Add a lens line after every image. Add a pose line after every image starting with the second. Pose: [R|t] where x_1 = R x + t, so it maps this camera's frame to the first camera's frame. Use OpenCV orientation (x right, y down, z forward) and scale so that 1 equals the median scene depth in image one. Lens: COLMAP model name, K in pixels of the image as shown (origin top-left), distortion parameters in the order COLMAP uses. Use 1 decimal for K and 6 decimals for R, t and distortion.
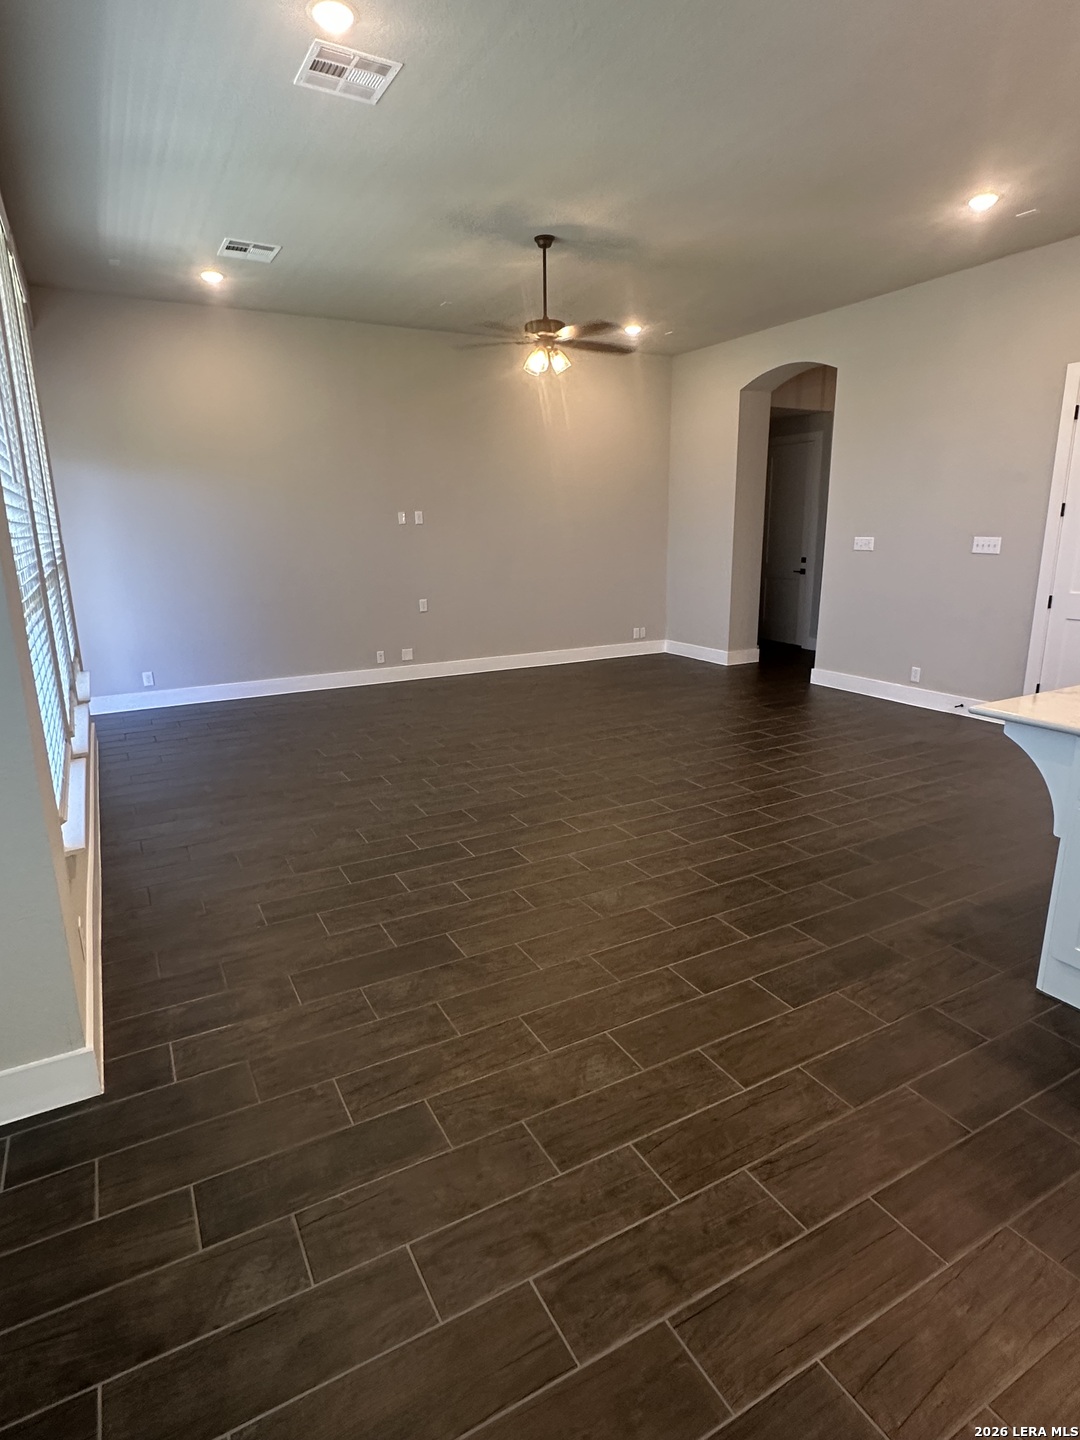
lens RADIAL K [[786.8, 0, 528.2], [0, 786.8, 716.2], [0, 0, 1]] dist [-0.003514, 0.000040]
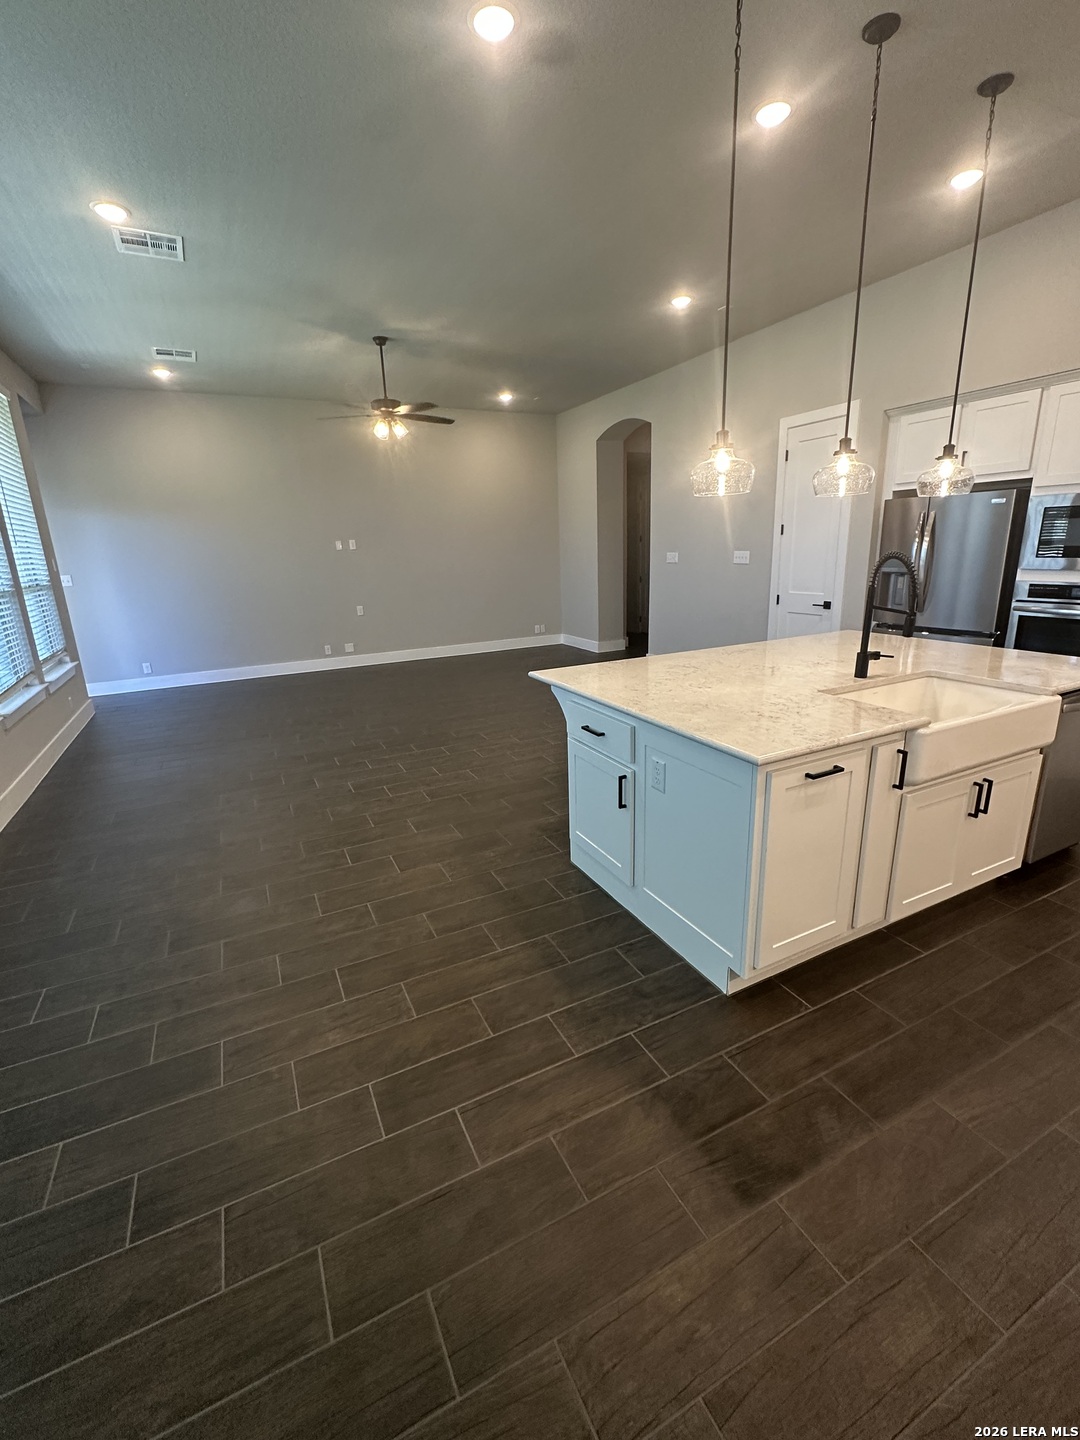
lens RADIAL K [[631.4, 0, 540.0], [0, 631.4, 720.0], [0, 0, 1]] dist [-0.003841, -0.000028]
pose [[0.999113, -0.011005, -0.040640, 0.320973], [0.012353, 0.999377, 0.033048, 0.019273], [0.040251, -0.033521, 0.998627, -0.098370]]
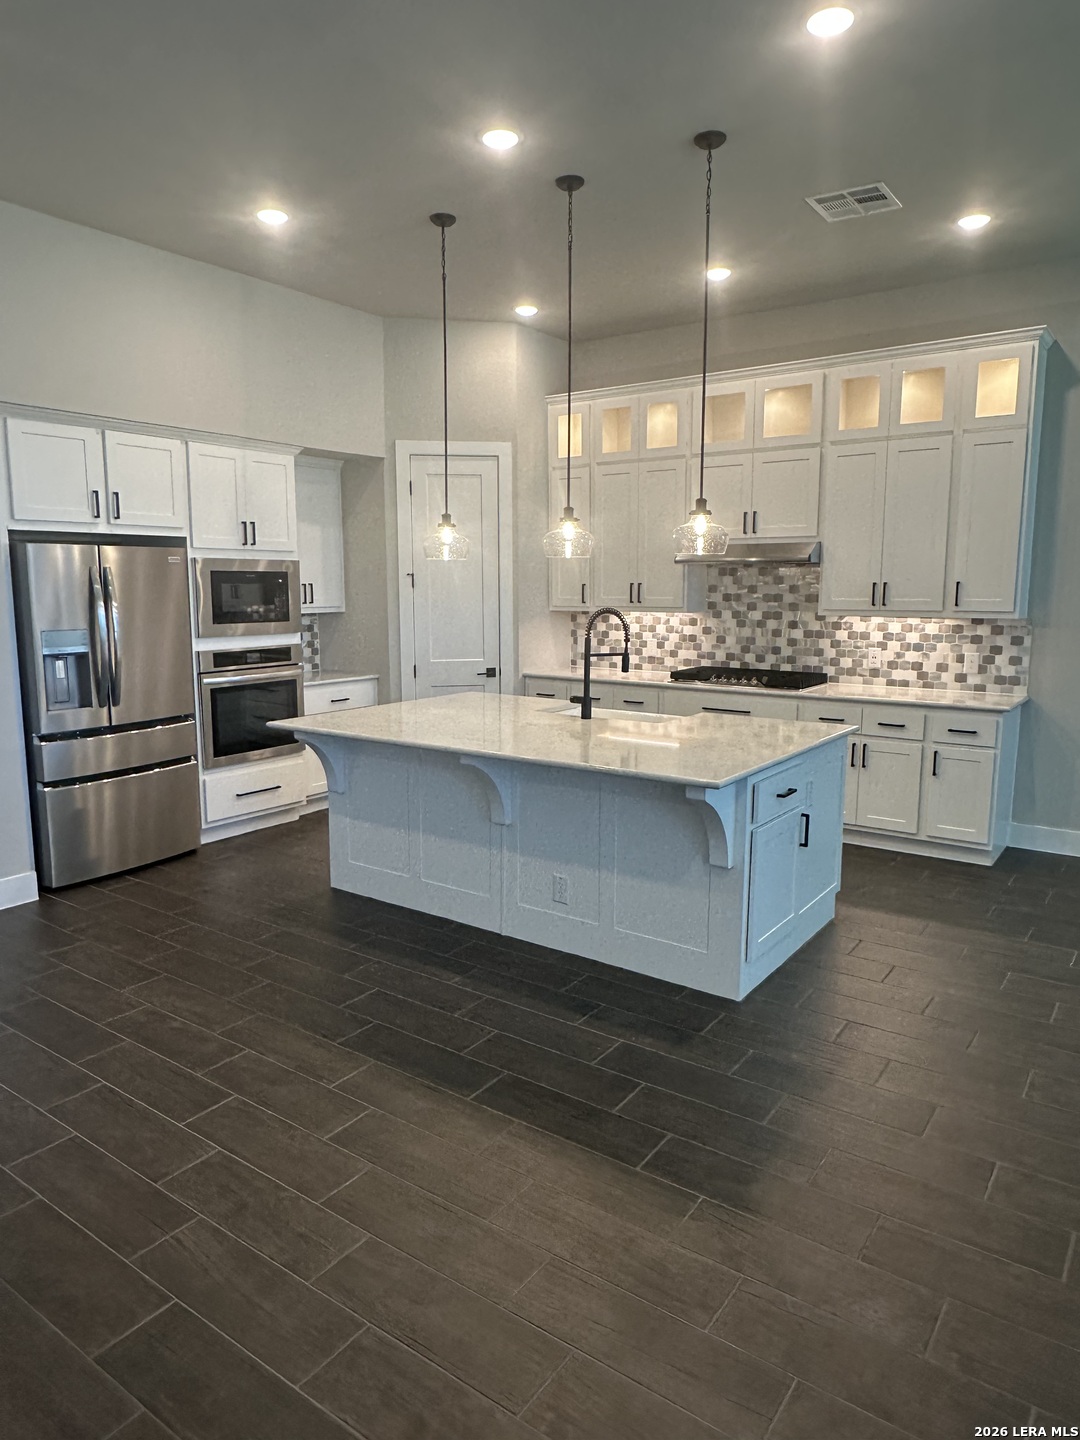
lens RADIAL K [[923.4, 0, 540.0], [0, 923.4, 720.0], [0, 0, 1]] dist [0.000157, 0.000006]
pose [[-0.431219, -0.123079, 0.893813, -0.191127], [0.223346, 0.945258, 0.237916, -0.212578], [-0.874166, 0.302224, -0.380124, 0.823026]]
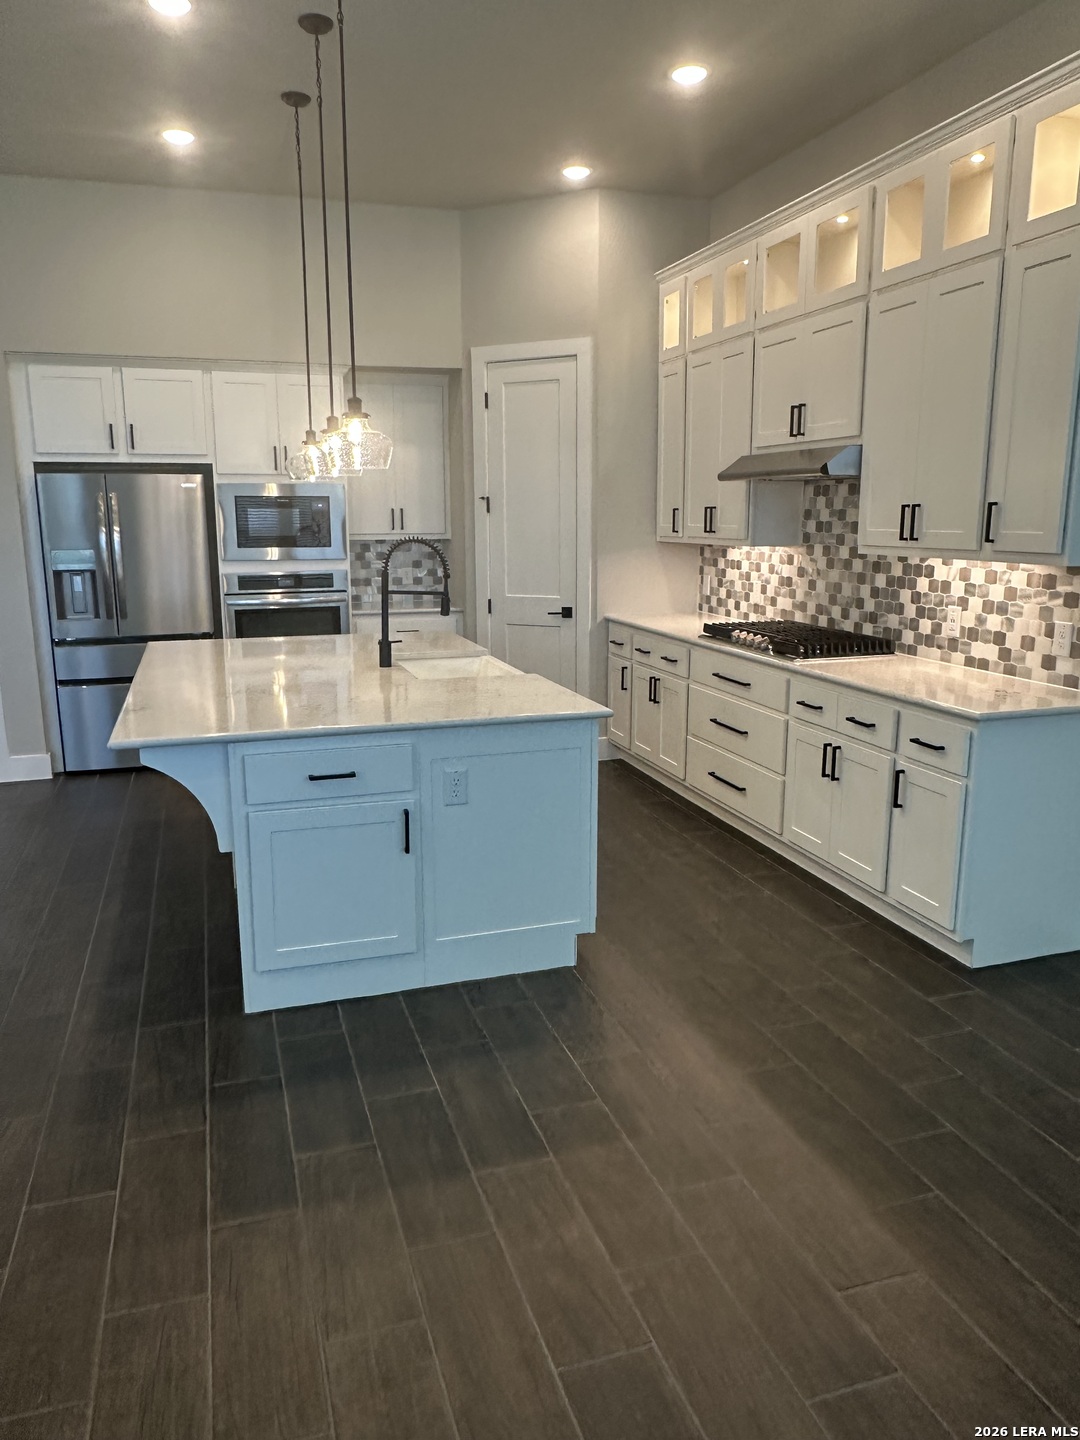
lens RADIAL K [[1004.5, 0, 540.0], [0, 1004.5, 720.0], [0, 0, 1]] dist [0.000645, -0.000877]
pose [[0.183881, -0.191949, 0.964025, -0.195889], [0.238565, 0.960139, 0.145671, -0.043090], [-0.953559, 0.203197, 0.222344, 0.160671]]
